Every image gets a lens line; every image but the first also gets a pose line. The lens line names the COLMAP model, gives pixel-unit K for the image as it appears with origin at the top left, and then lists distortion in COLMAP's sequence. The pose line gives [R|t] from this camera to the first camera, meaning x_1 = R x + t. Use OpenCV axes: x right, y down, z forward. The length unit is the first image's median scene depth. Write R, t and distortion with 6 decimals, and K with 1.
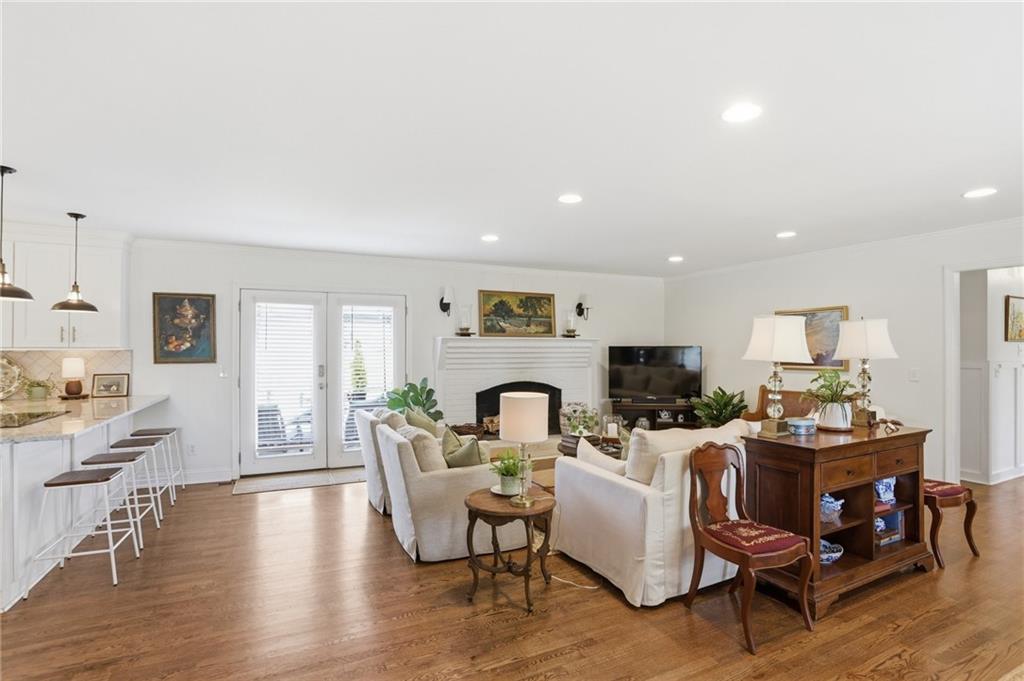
lens RADIAL K [[465.1, 0, 509.1], [0, 465.1, 340.9], [0, 0, 1]] dist [-0.003326, -0.000168]
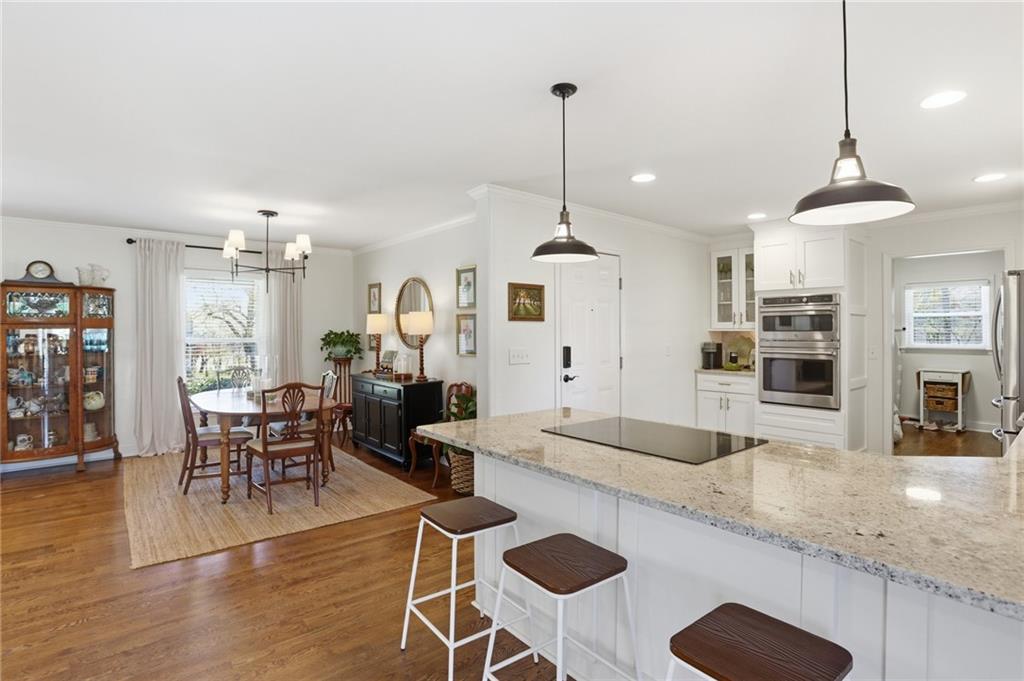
lens RADIAL K [[504.9, 0, 511.4], [0, 504.9, 339.2], [0, 0, 1]] dist [-0.023227, 0.005562]
pose [[-0.972810, -0.004801, -0.231556, -0.641317], [-0.004819, 0.999988, -0.000489, 0.032846], [0.231556, 0.000640, -0.972821, 1.388107]]
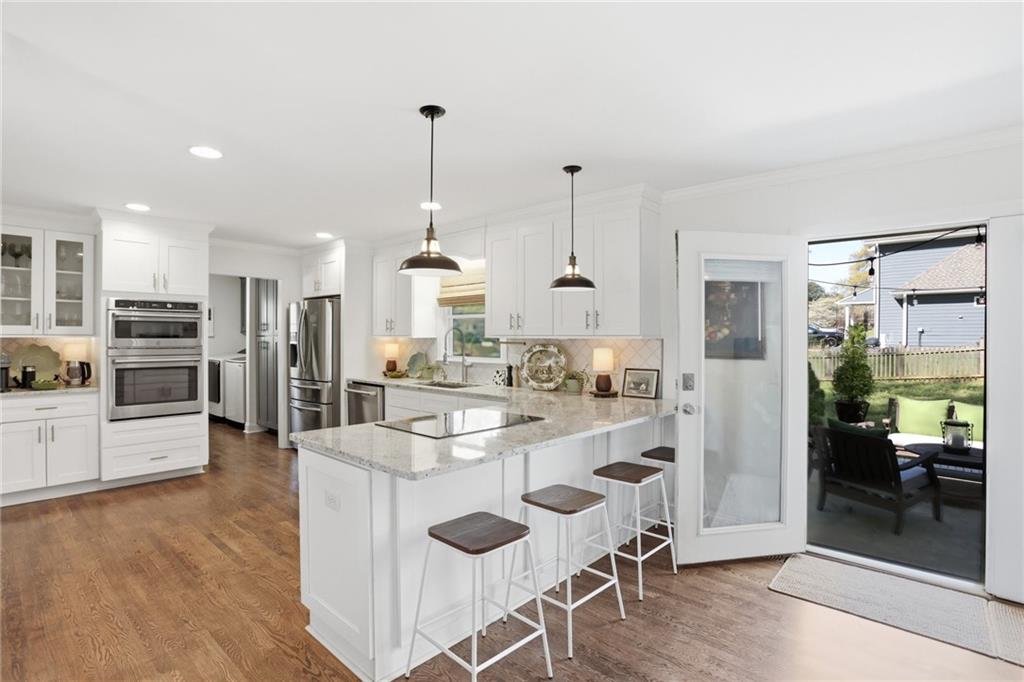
lens RADIAL K [[475.6, 0, 510.4], [0, 475.6, 337.5], [0, 0, 1]] dist [-0.035434, -0.001159]
pose [[0.372578, -0.007020, -0.927974, -0.193378], [0.012244, 0.999922, -0.002649, 0.017550], [0.927920, -0.010375, 0.372634, 0.525748]]
